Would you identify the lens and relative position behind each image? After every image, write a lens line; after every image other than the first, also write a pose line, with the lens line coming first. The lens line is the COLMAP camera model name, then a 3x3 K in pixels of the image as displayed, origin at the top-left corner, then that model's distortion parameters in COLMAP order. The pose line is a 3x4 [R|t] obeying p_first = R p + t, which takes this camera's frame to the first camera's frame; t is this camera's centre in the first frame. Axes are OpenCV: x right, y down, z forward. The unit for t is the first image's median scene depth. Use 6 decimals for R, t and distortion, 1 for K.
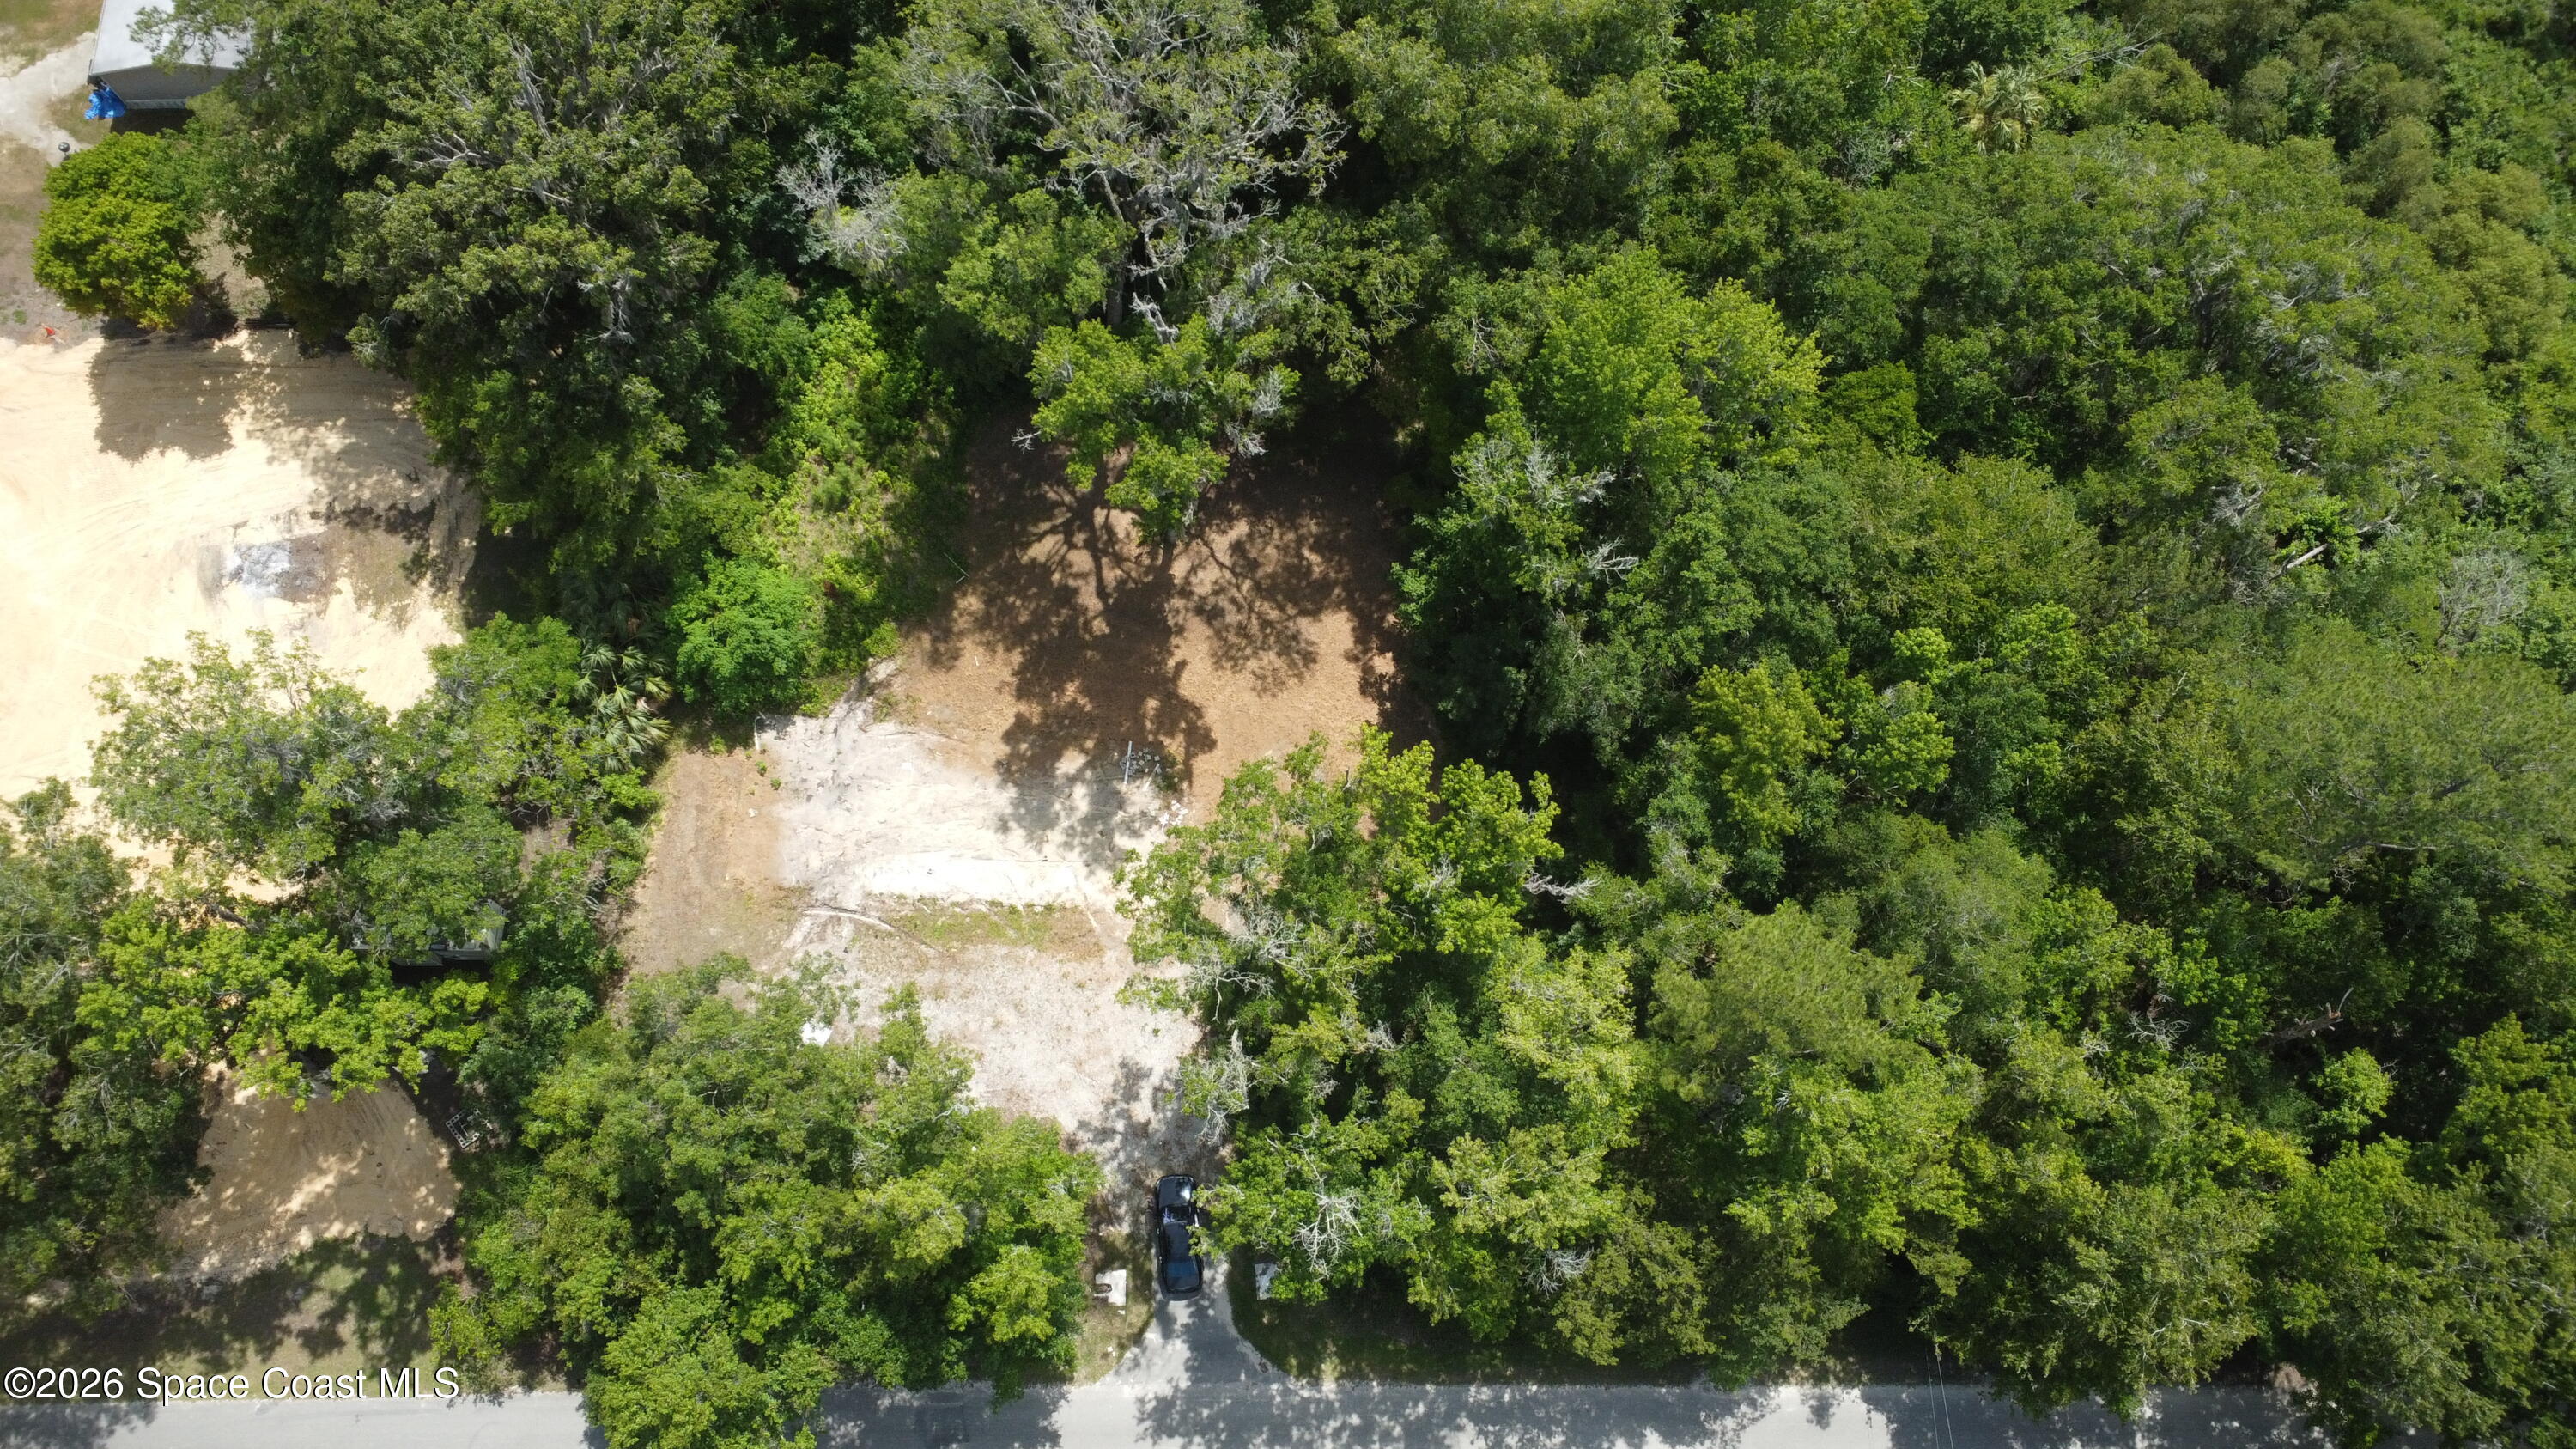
lens RADIAL K [[1811.2, 0, 1291.4], [0, 1811.2, 723.8], [0, 0, 1]] dist [0.005767, 0.012022]
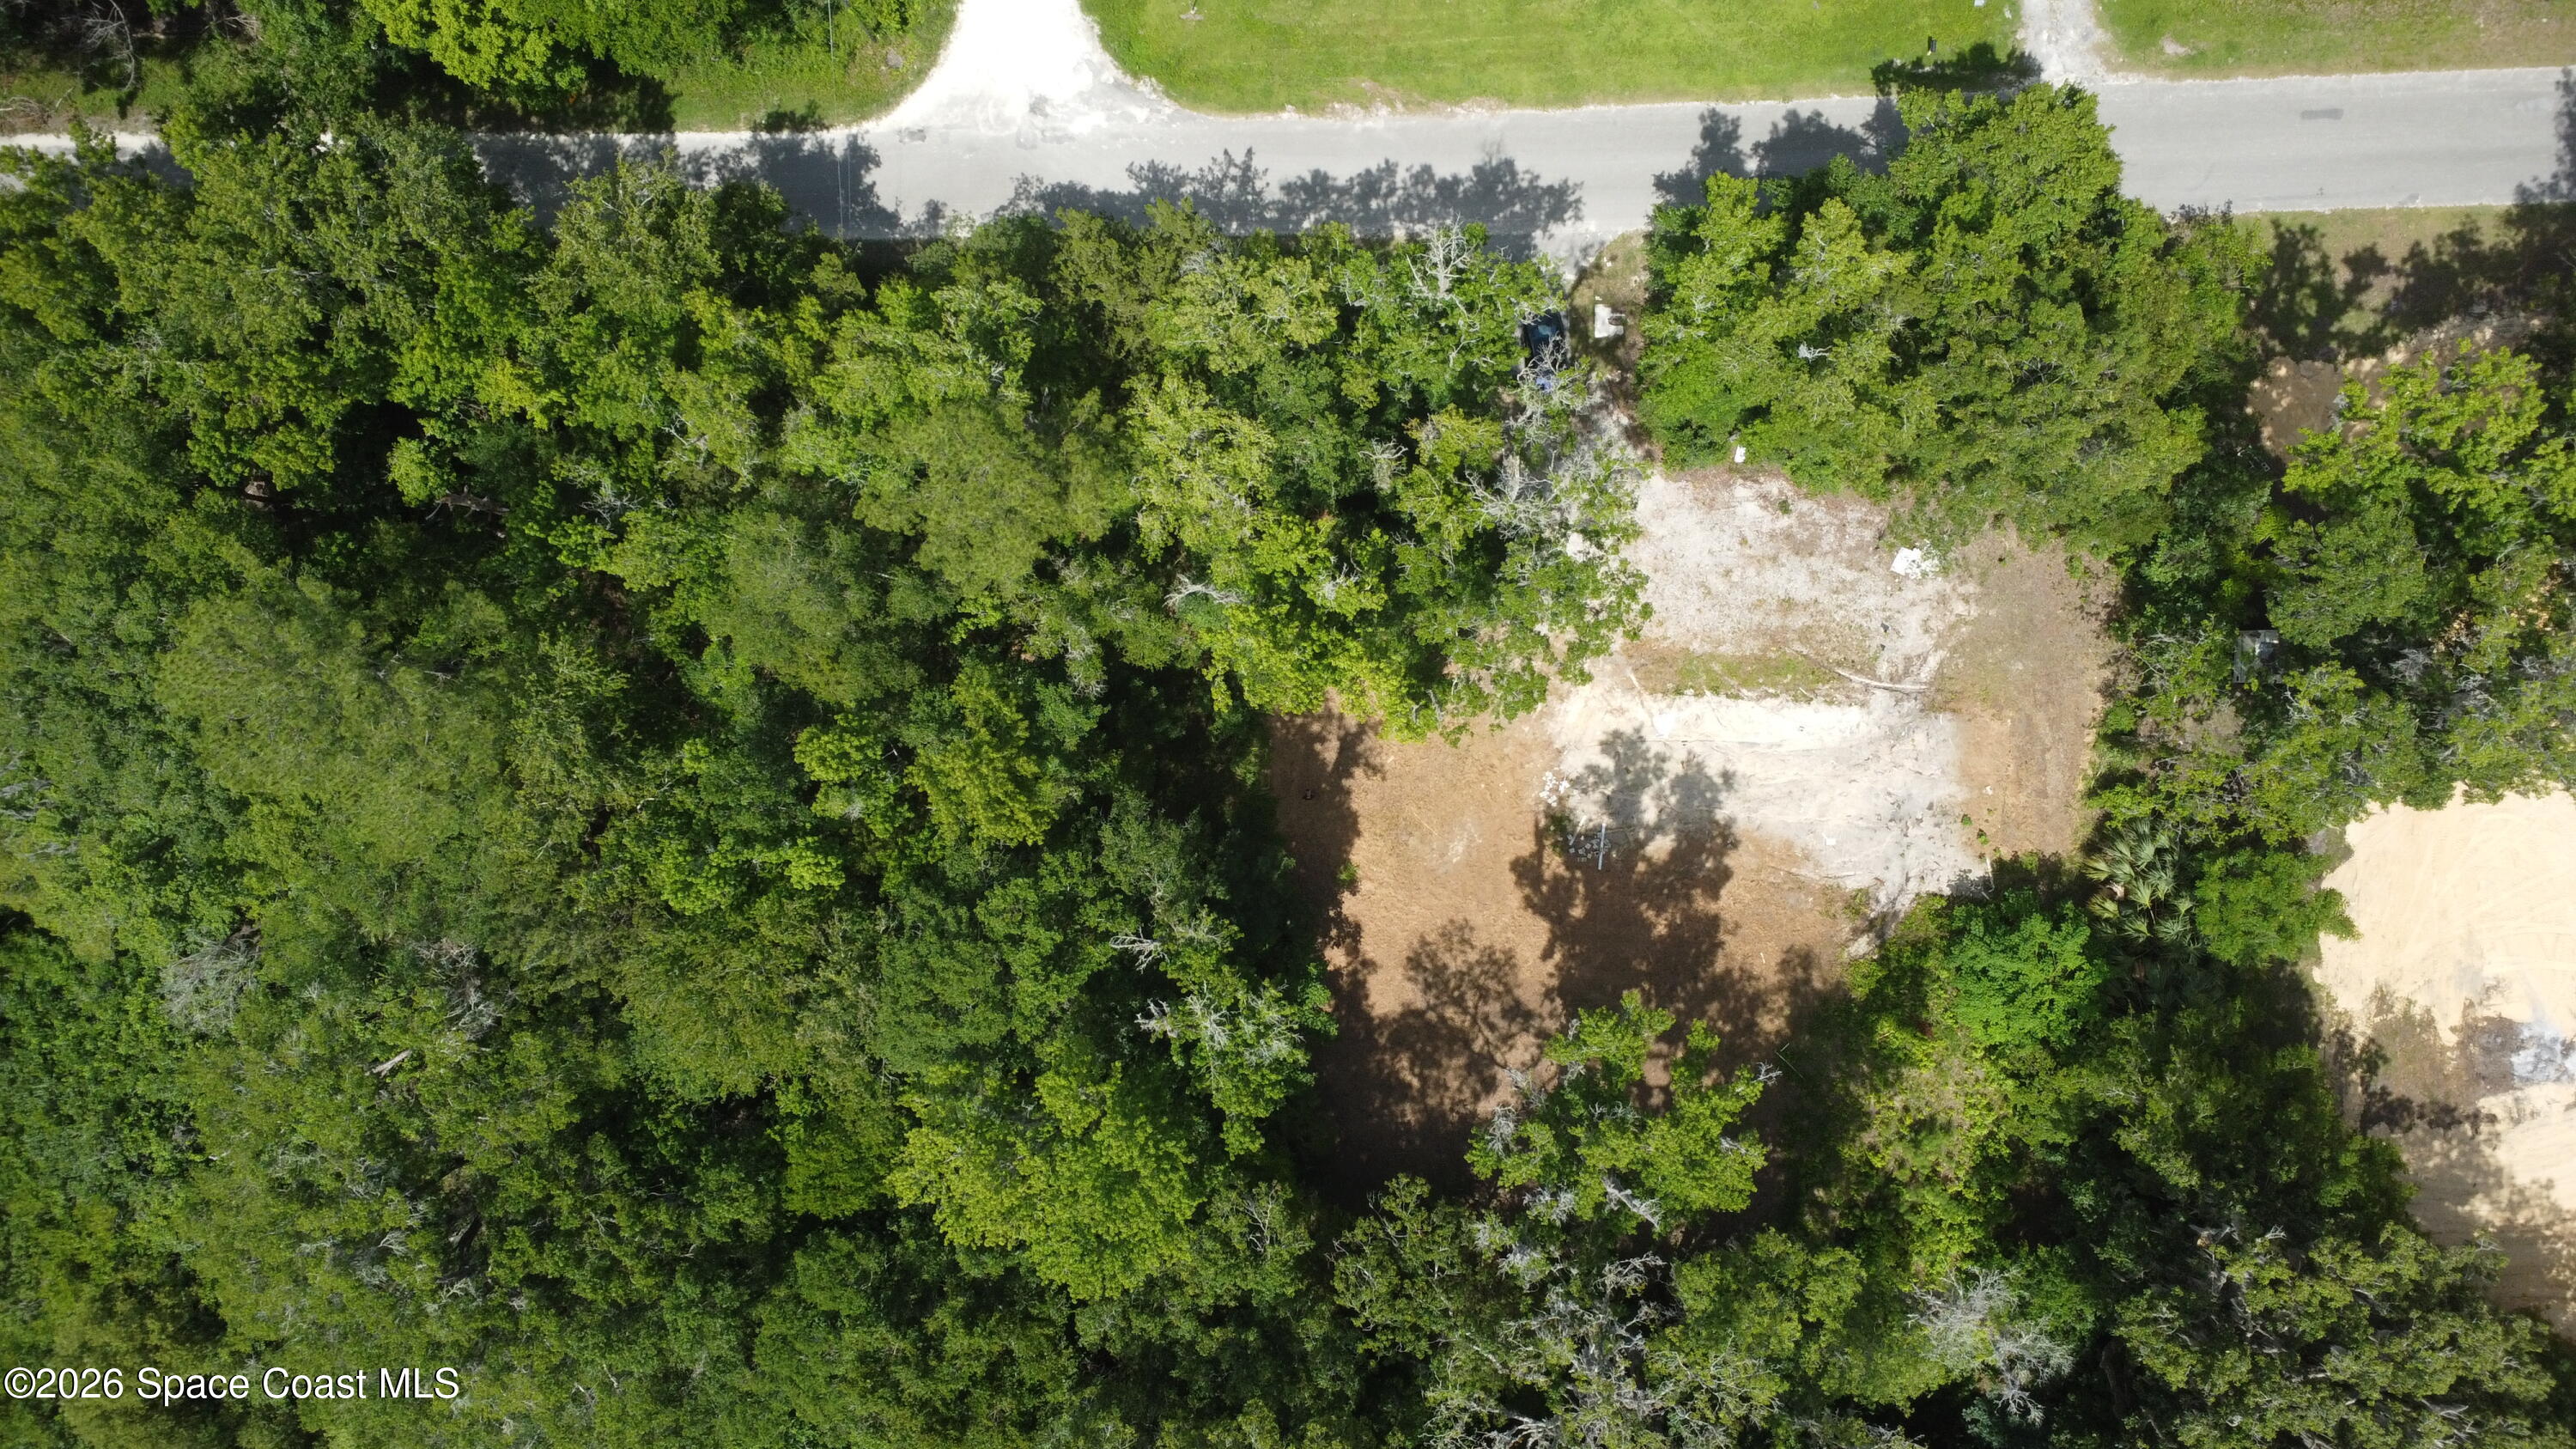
lens RADIAL K [[1811.2, 0, 1287.7], [0, 1811.2, 722.6], [0, 0, 1]] dist [0.005767, 0.012022]
pose [[-0.999858, 0.000534, 0.016871, 0.062182], [0.003941, -0.964500, 0.264054, -0.172896], [0.016413, 0.264083, 0.964360, 0.042430]]
